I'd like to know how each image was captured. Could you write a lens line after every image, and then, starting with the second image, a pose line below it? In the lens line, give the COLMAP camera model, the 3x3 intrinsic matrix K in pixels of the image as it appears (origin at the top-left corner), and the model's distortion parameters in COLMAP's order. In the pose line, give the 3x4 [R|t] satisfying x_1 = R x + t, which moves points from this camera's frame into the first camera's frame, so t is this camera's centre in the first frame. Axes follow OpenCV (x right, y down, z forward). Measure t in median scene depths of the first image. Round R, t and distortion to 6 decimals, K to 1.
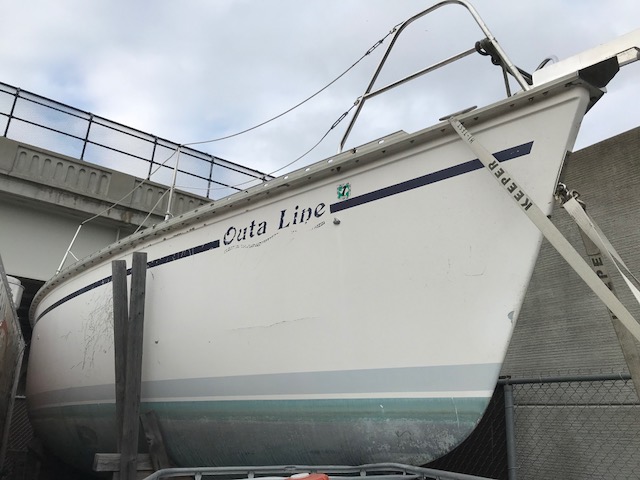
lens RADIAL K [[520.5, 0, 314.6], [0, 520.5, 239.5], [0, 0, 1]] dist [0.025016, -0.028152]
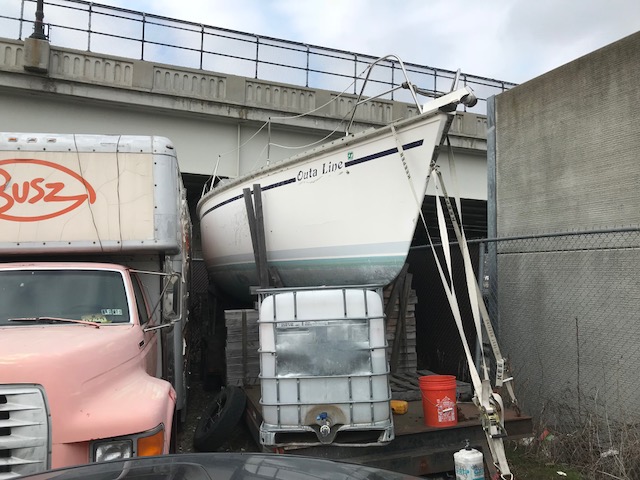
lens RADIAL K [[520.5, 0, 314.6], [0, 520.5, 239.5], [0, 0, 1]] dist [0.025016, -0.028152]
pose [[0.971094, -0.047770, -0.233868, 0.249394], [0.109212, 0.960122, 0.257368, -0.209375], [0.212247, -0.275470, 0.937586, -0.640225]]
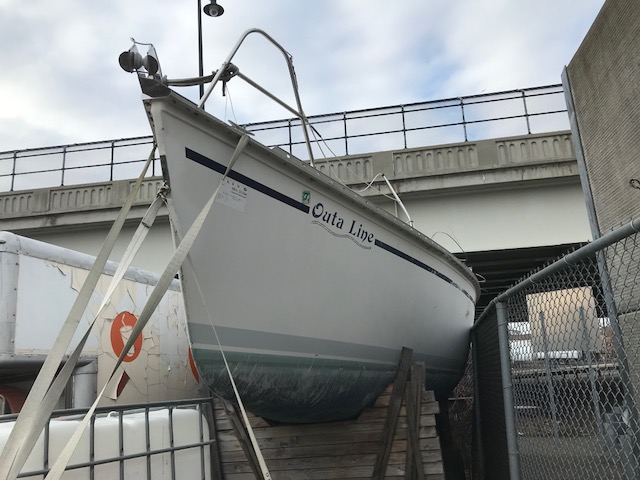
lens RADIAL K [[527.0, 0, 320.0], [0, 527.0, 240.0], [0, 0, 1]] dist [0.003171, -0.003564]
pose [[0.721276, -0.260212, -0.641912, 0.781361], [0.328579, 0.944378, -0.013619, 0.081638], [0.609751, -0.201095, 0.766658, 0.099083]]
